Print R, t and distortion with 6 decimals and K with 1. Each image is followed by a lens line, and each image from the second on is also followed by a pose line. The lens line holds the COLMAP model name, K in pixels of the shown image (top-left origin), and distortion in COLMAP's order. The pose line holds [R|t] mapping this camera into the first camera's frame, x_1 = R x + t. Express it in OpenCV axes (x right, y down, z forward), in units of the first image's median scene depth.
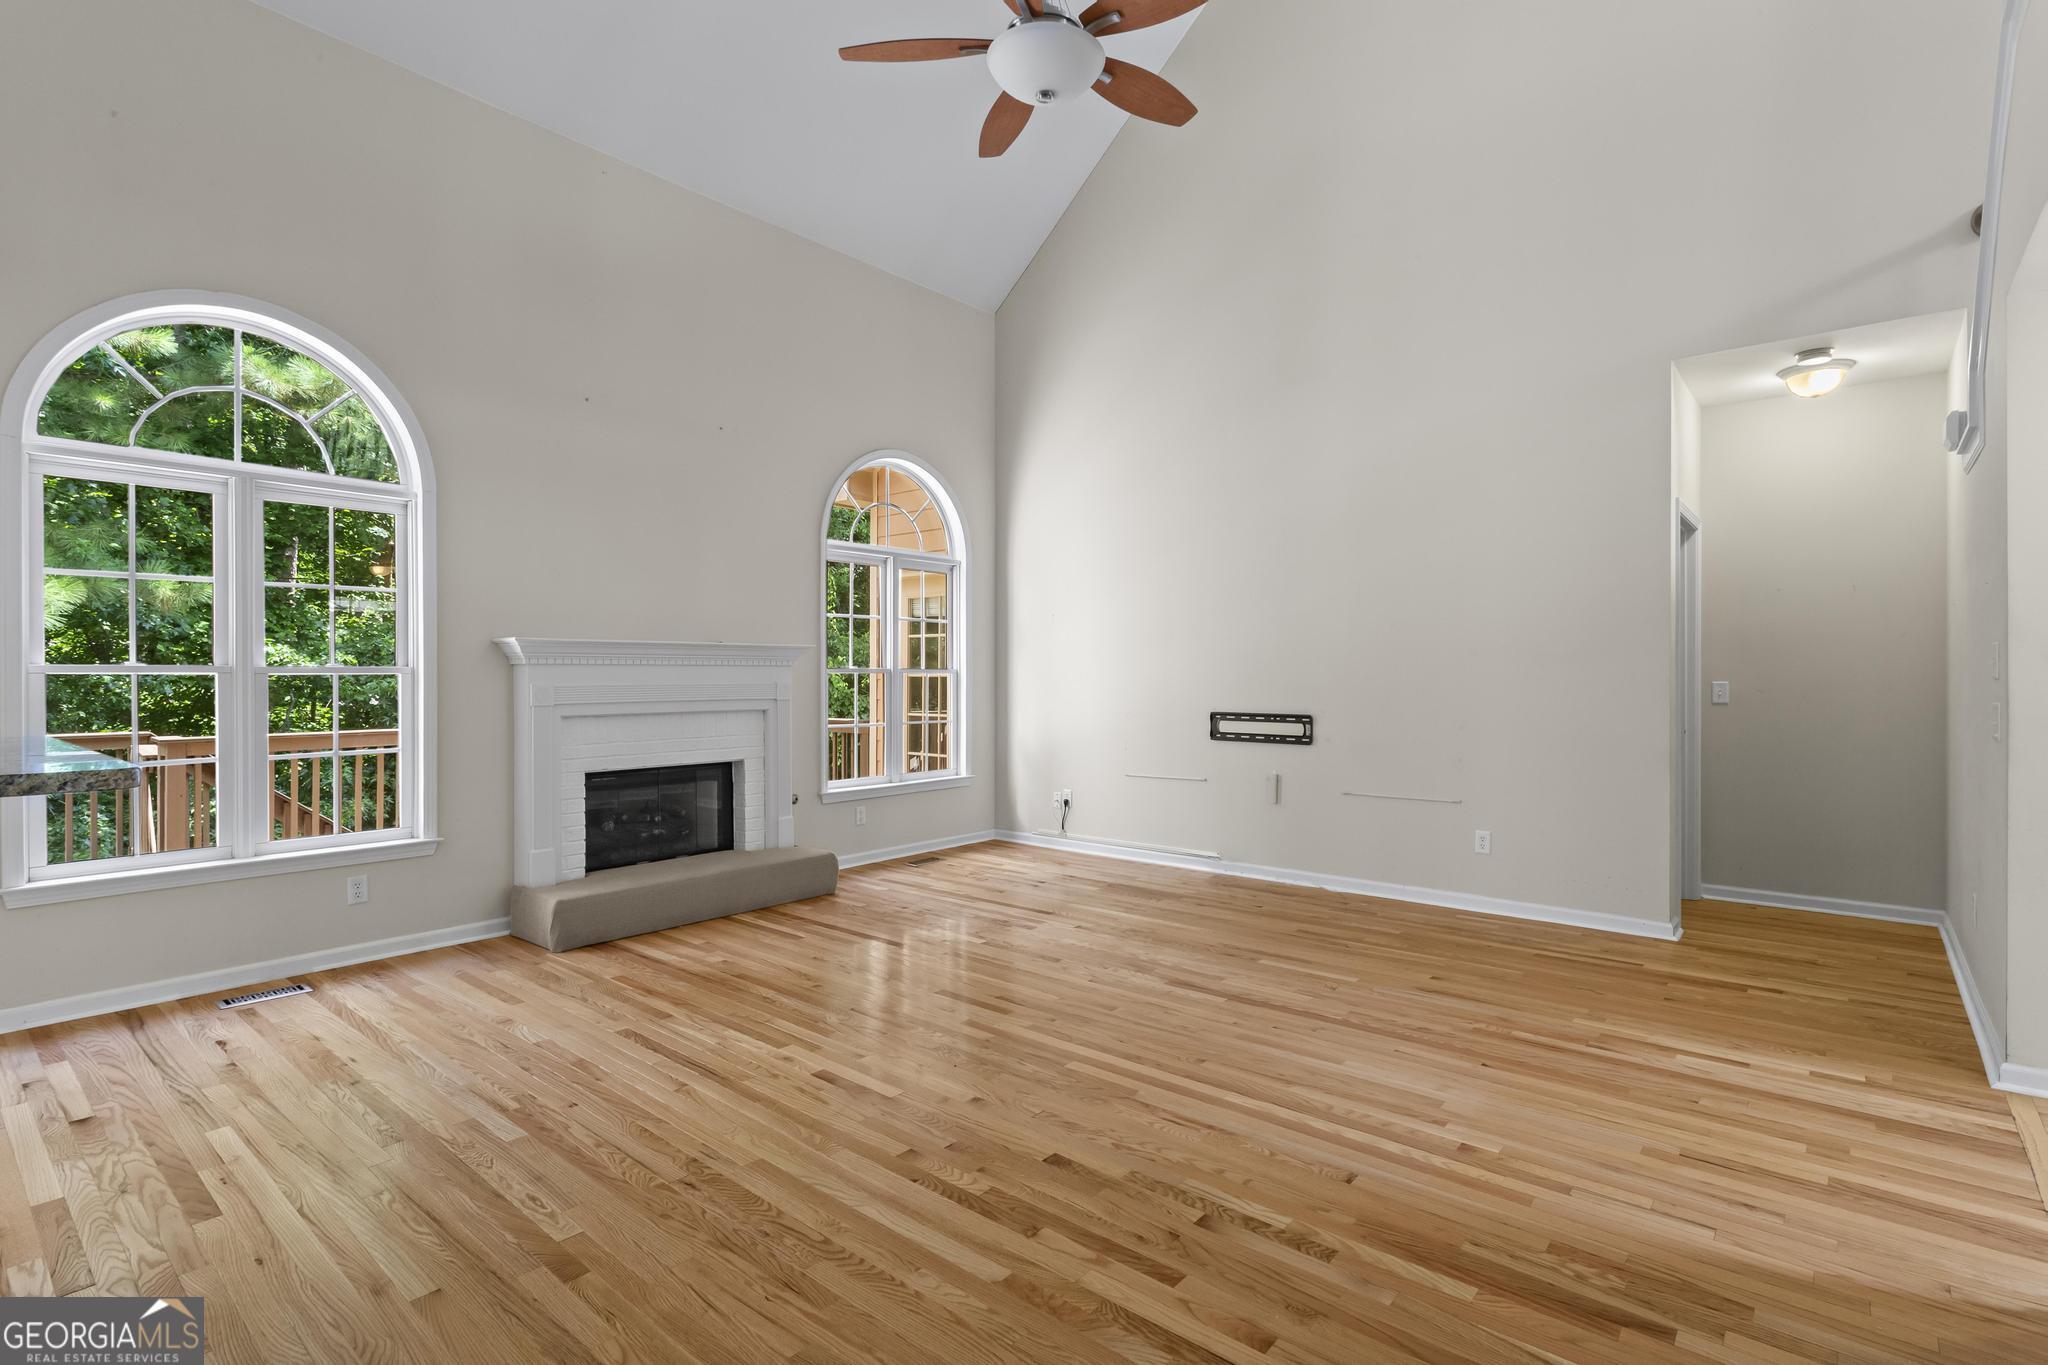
lens RADIAL K [[975.3, 0, 1024.9], [0, 975.3, 673.2], [0, 0, 1]] dist [0.005584, 0.001188]
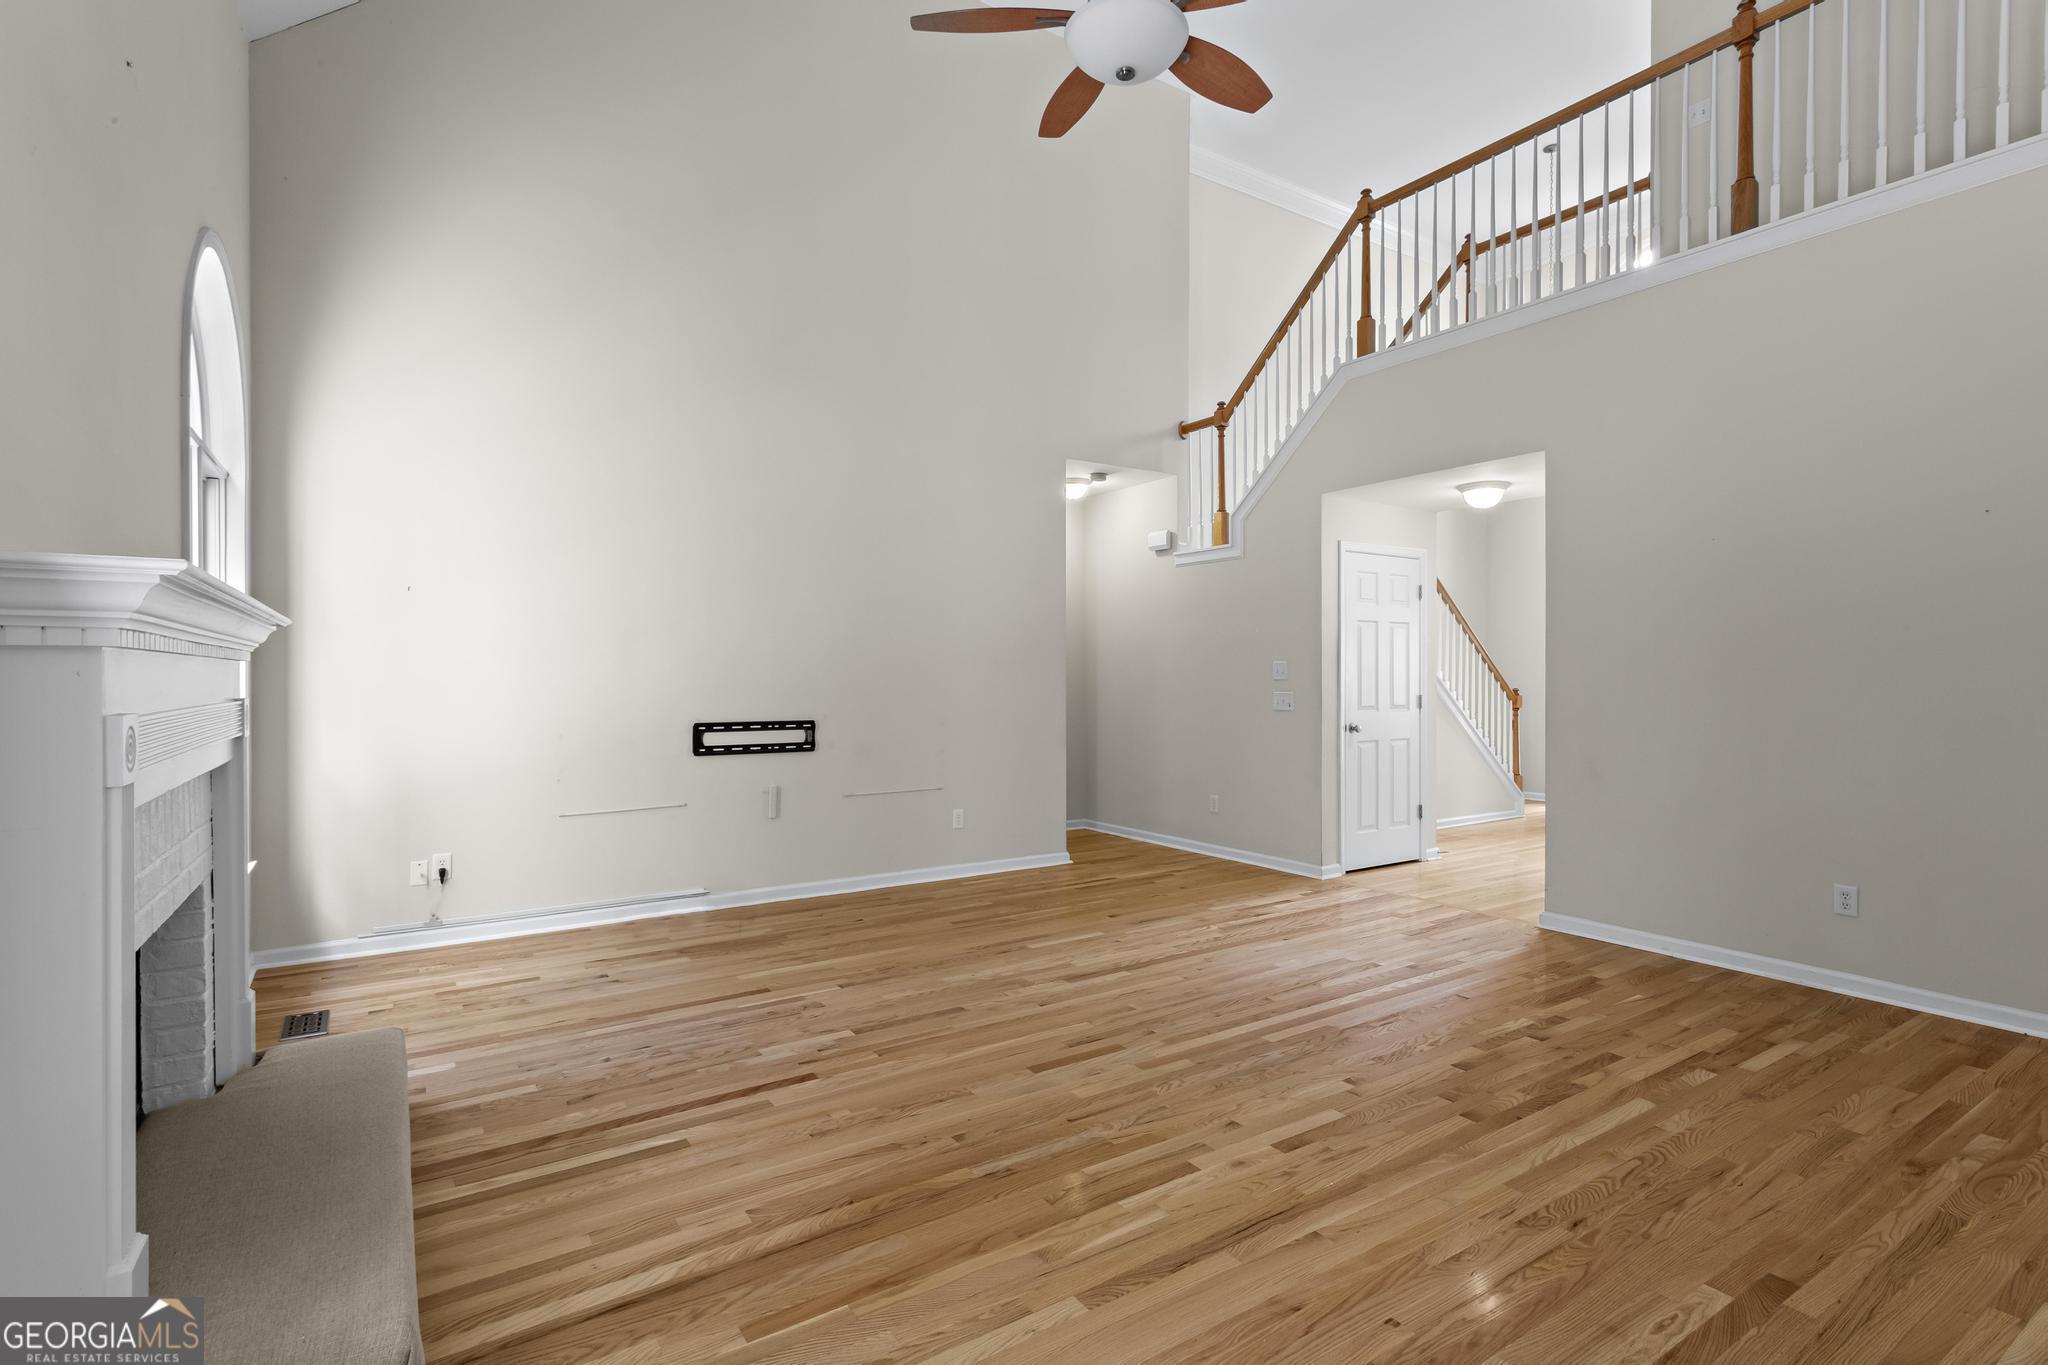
lens RADIAL K [[975.3, 0, 1036.5], [0, 975.3, 689.6], [0, 0, 1]] dist [0.005584, 0.001188]
pose [[0.270550, -0.010409, 0.962650, -0.958343], [-0.000873, 0.999938, 0.011057, 0.002288], [-0.962706, -0.003832, 0.270524, 0.866683]]
